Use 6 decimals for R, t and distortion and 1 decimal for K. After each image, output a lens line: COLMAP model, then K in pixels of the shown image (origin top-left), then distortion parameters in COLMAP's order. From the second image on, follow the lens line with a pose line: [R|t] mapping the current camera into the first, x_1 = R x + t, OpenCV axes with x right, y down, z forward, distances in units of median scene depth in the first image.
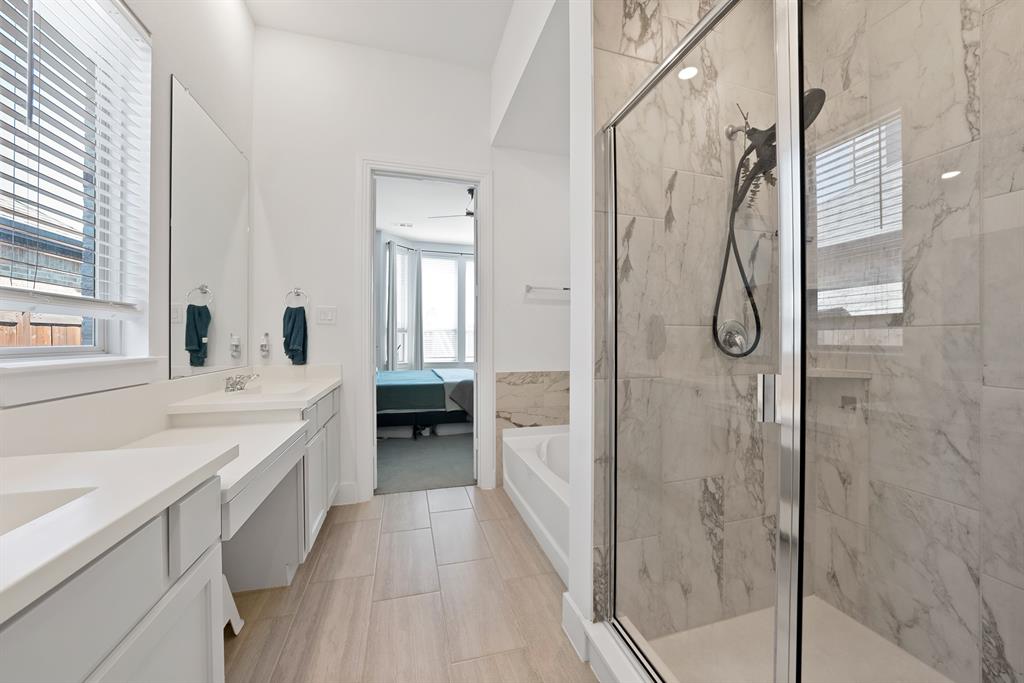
lens RADIAL K [[366.2, 0, 510.7], [0, 366.2, 336.4], [0, 0, 1]] dist [-0.029240, 0.007690]
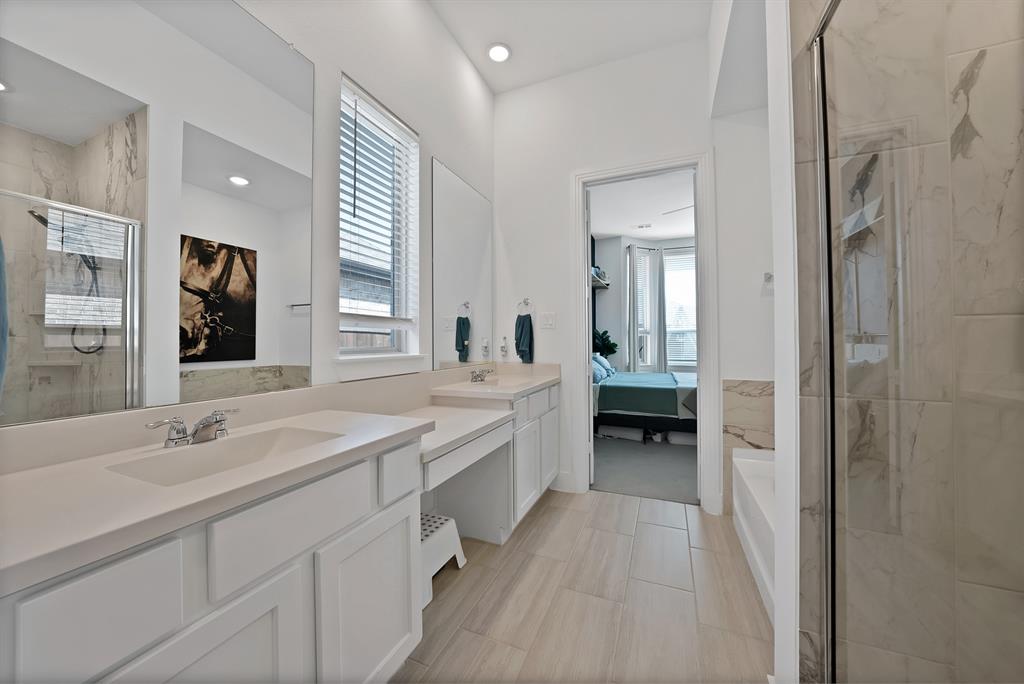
lens RADIAL K [[359.5, 0, 512.8], [0, 359.5, 335.2], [0, 0, 1]] dist [-0.022143, 0.002889]
pose [[0.783929, -0.016105, -0.620641, 0.115928], [0.010678, 0.999865, -0.012457, 0.000498], [0.620758, 0.003138, 0.783996, 0.052614]]
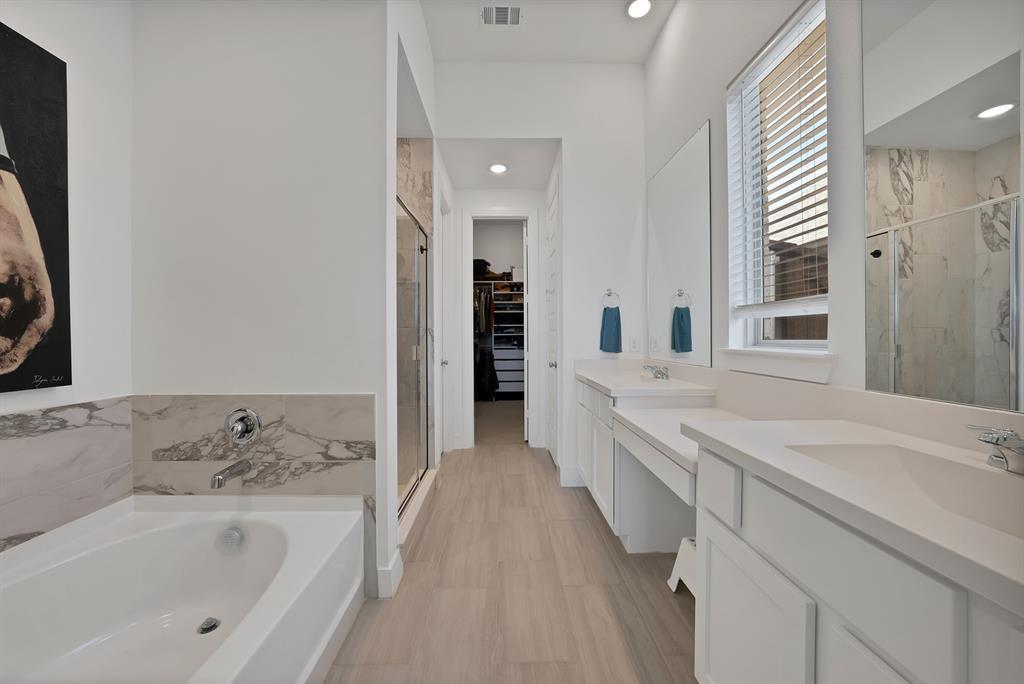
lens RADIAL K [[373.7, 0, 510.8], [0, 373.7, 338.8], [0, 0, 1]] dist [-0.028795, 0.005822]
pose [[-0.969748, -0.001746, 0.244102, -0.278067], [-0.001873, 0.999998, -0.000289, 0.012858], [-0.244101, -0.000738, -0.969749, 1.172526]]
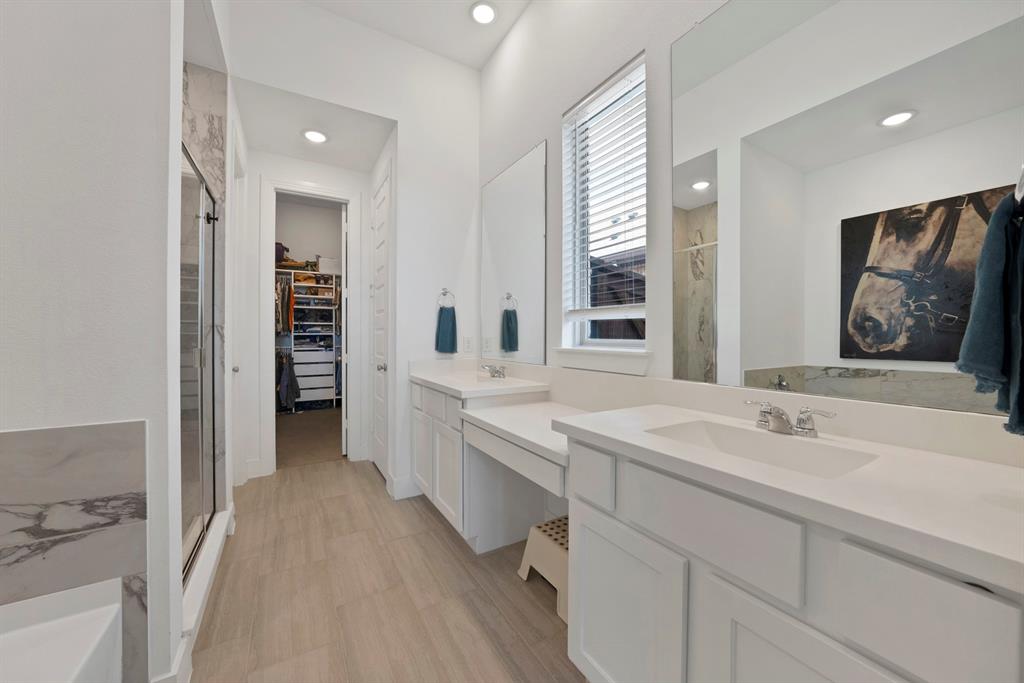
lens RADIAL K [[373.7, 0, 510.8], [0, 373.7, 338.3], [0, 0, 1]] dist [-0.028795, 0.005822]
pose [[-0.962765, -0.003827, -0.270313, -0.186110], [-0.002978, 0.999989, -0.003551, 0.013125], [0.270323, -0.002614, -0.962766, 1.126607]]
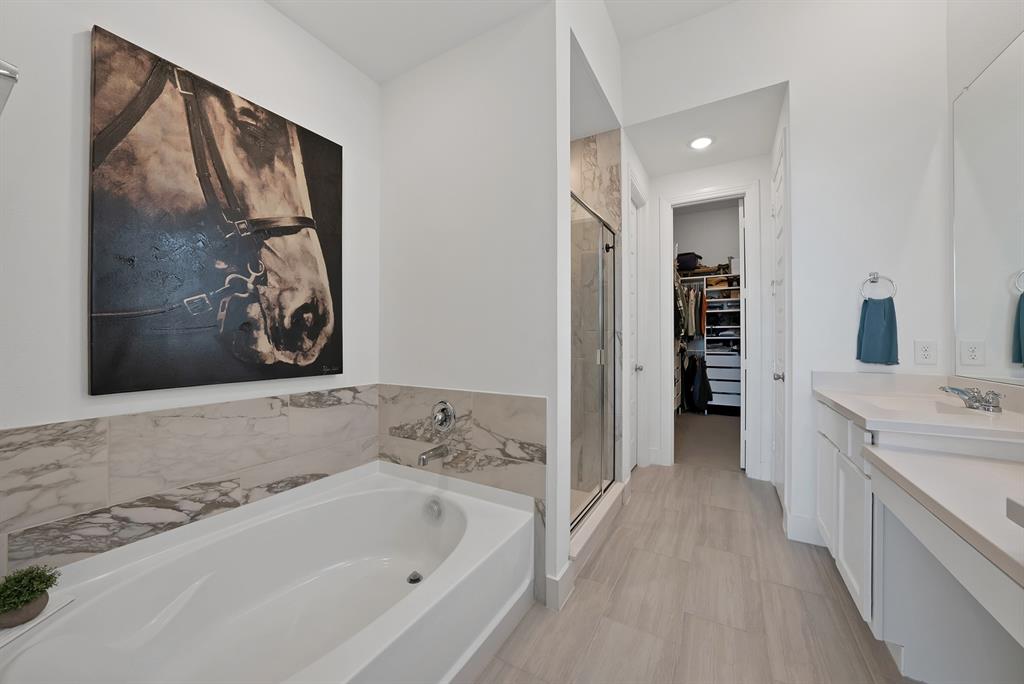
lens RADIAL K [[373.7, 0, 510.8], [0, 373.7, 338.8], [0, 0, 1]] dist [-0.028795, 0.005822]
pose [[-0.694334, -0.002088, 0.719650, -0.311749], [-0.008430, 0.999951, -0.005233, 0.010983], [-0.719604, -0.009701, -0.694317, 1.094497]]
